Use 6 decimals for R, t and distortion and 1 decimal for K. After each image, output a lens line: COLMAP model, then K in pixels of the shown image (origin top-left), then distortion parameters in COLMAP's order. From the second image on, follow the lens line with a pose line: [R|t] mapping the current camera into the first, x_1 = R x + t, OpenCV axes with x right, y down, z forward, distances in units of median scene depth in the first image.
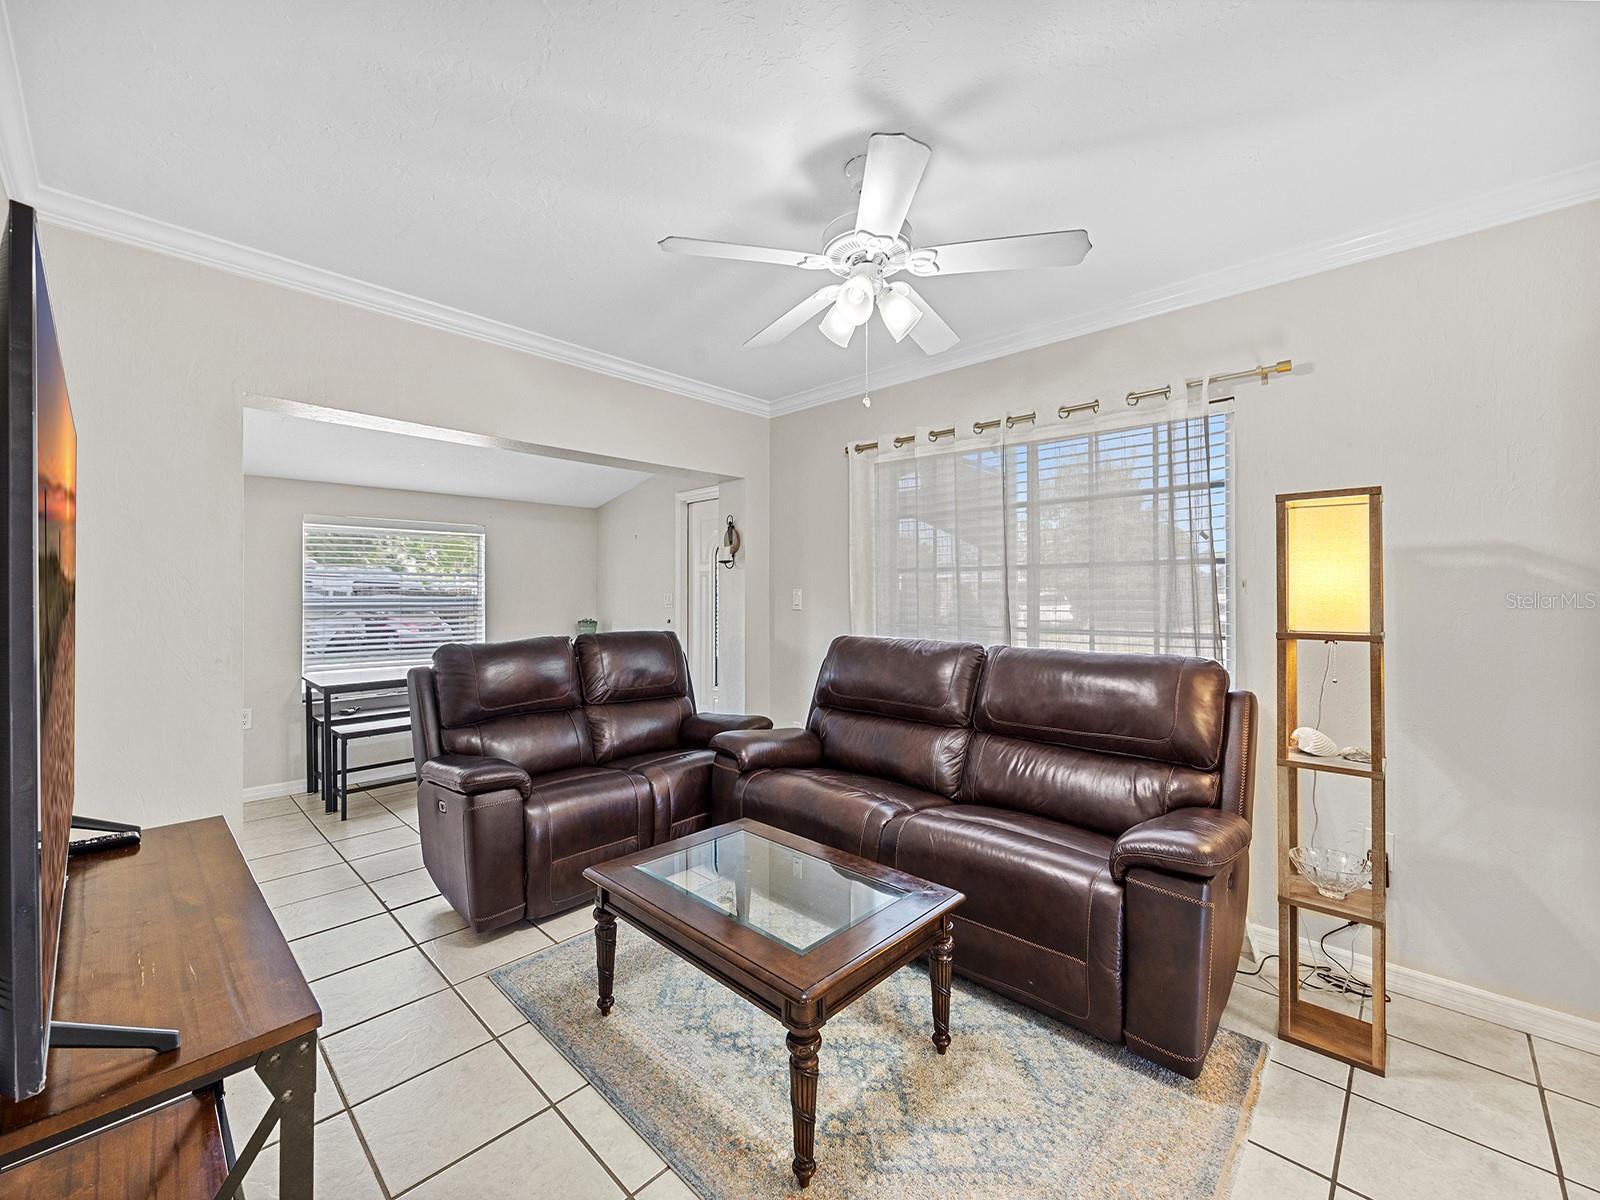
lens RADIAL K [[653.5, 0, 800.0], [0, 653.5, 600.0], [0, 0, 1]] dist [0.000114, 0.000086]
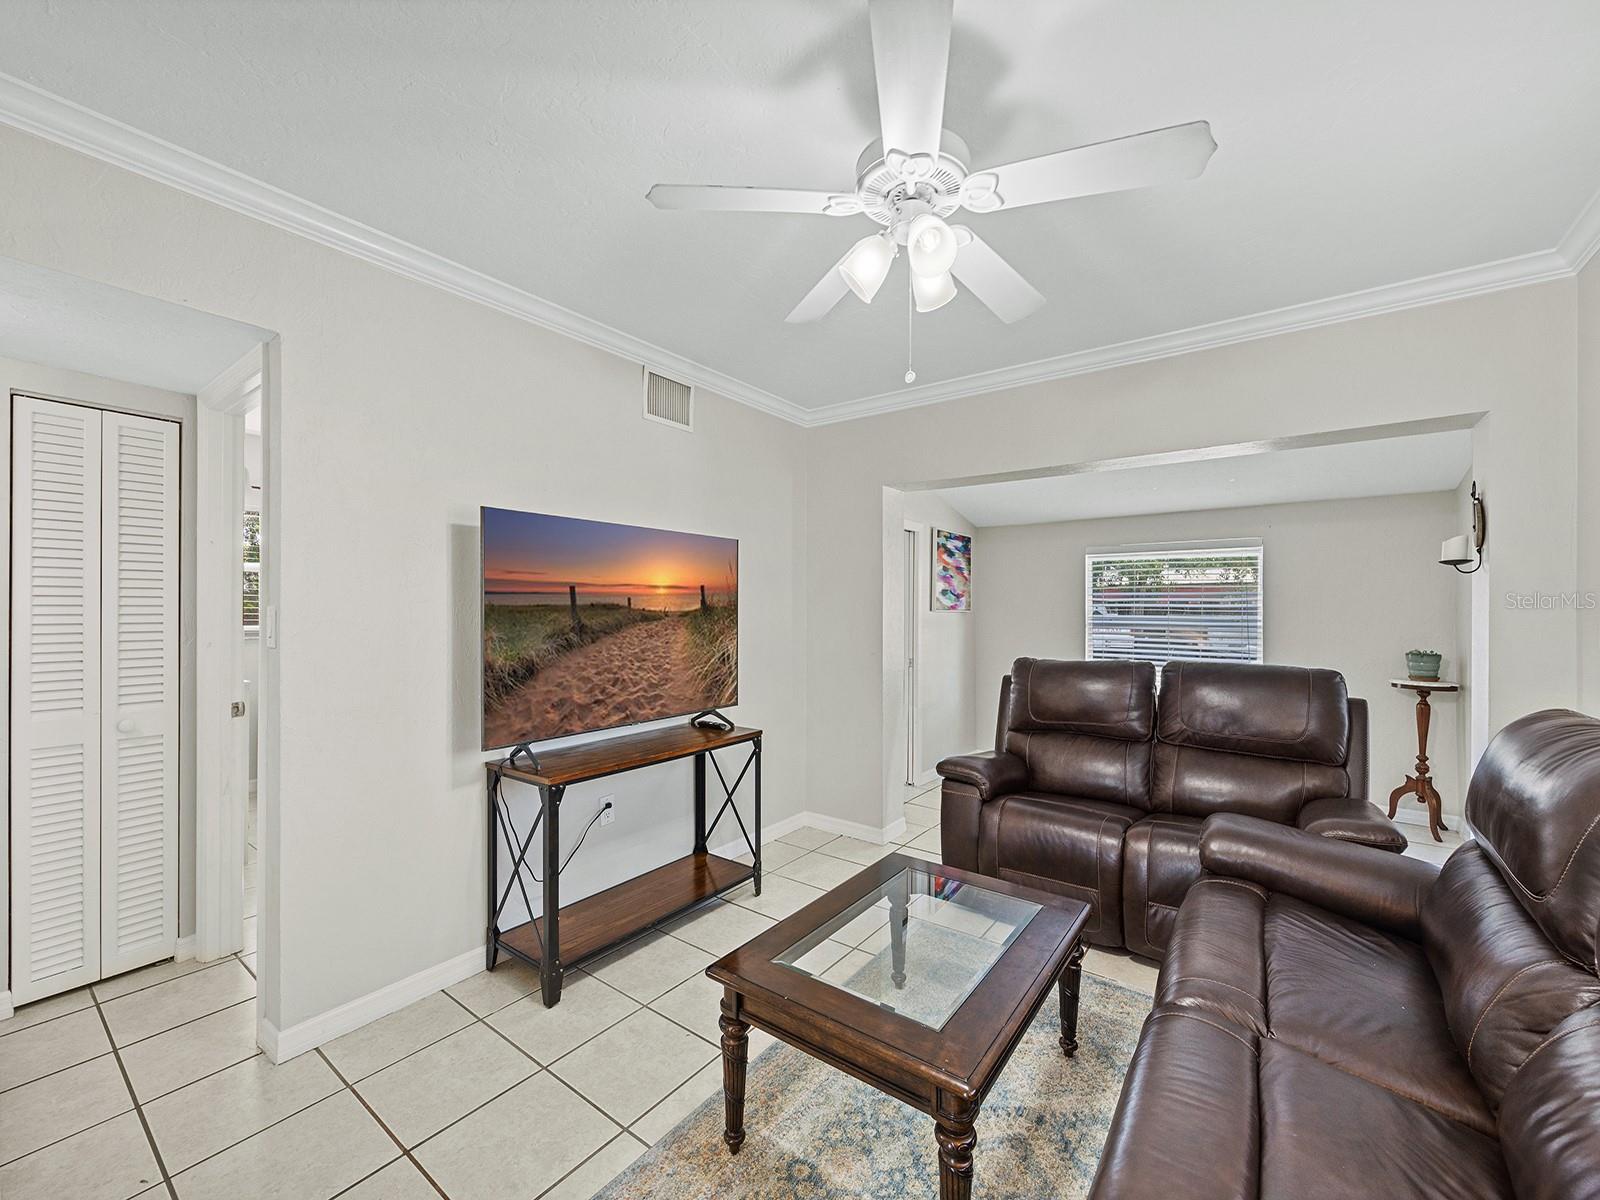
lens RADIAL K [[649.5, 0, 797.6], [0, 649.5, 611.9], [0, 0, 1]] dist [-0.001603, -0.000113]
pose [[0.117197, 0.002243, -0.993106, 0.566556], [-0.012749, 0.999918, 0.000754, -0.008258], [0.993027, 0.012573, 0.117216, 0.496952]]
